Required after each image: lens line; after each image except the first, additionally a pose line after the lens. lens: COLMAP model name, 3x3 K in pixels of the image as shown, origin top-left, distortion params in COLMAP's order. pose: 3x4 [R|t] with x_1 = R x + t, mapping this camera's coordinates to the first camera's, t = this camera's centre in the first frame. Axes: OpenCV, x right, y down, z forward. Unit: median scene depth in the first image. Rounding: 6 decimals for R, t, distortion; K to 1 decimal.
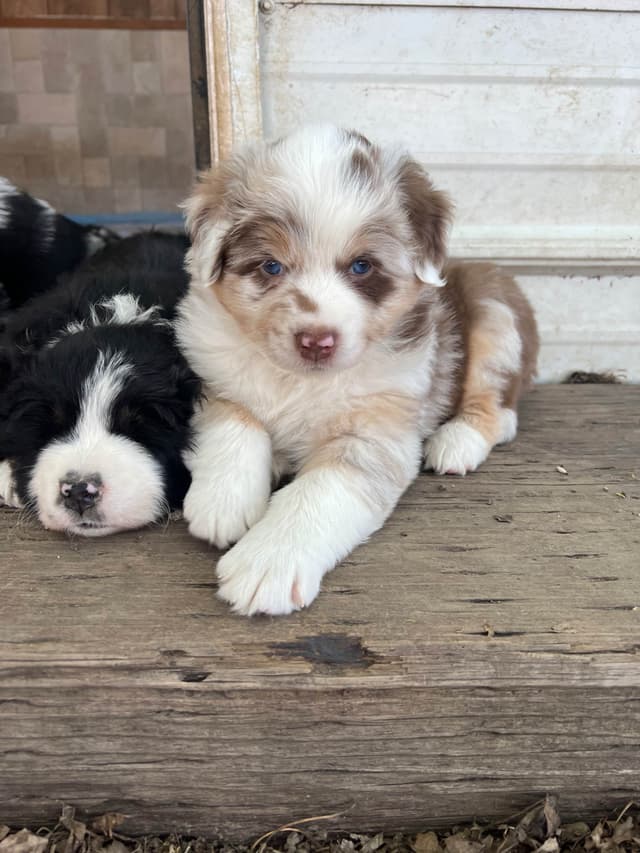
lens RADIAL K [[648.4, 0, 320.0], [0, 648.4, 426.5], [0, 0, 1]] dist [-0.001160, -0.014310]
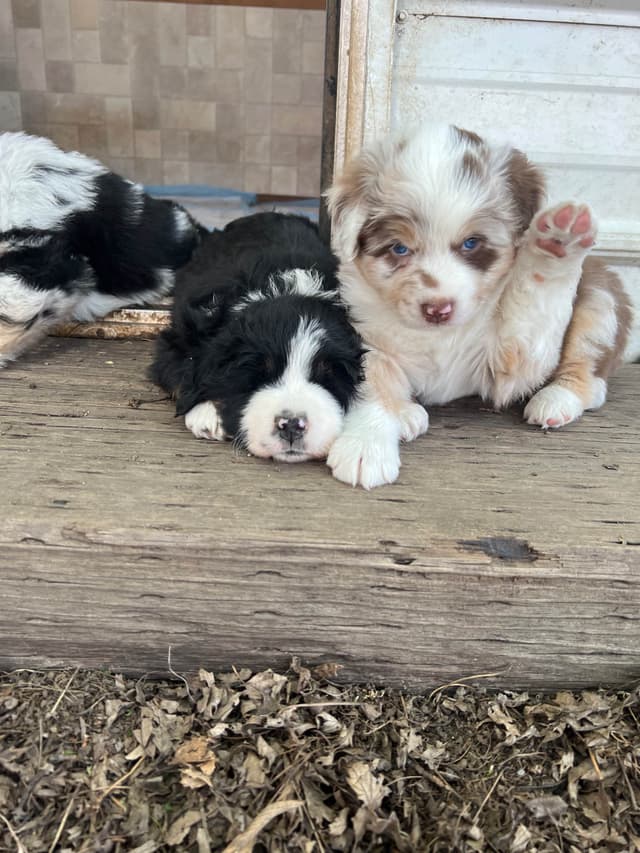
lens RADIAL K [[644.9, 0, 316.1], [0, 644.9, 427.7], [0, 0, 1]] dist [0.010831, -0.031257]
pose [[0.998603, 0.046536, -0.025019, -0.331087], [-0.045591, 0.998271, 0.037099, 0.064502], [0.026702, -0.035906, 0.998998, -0.307672]]
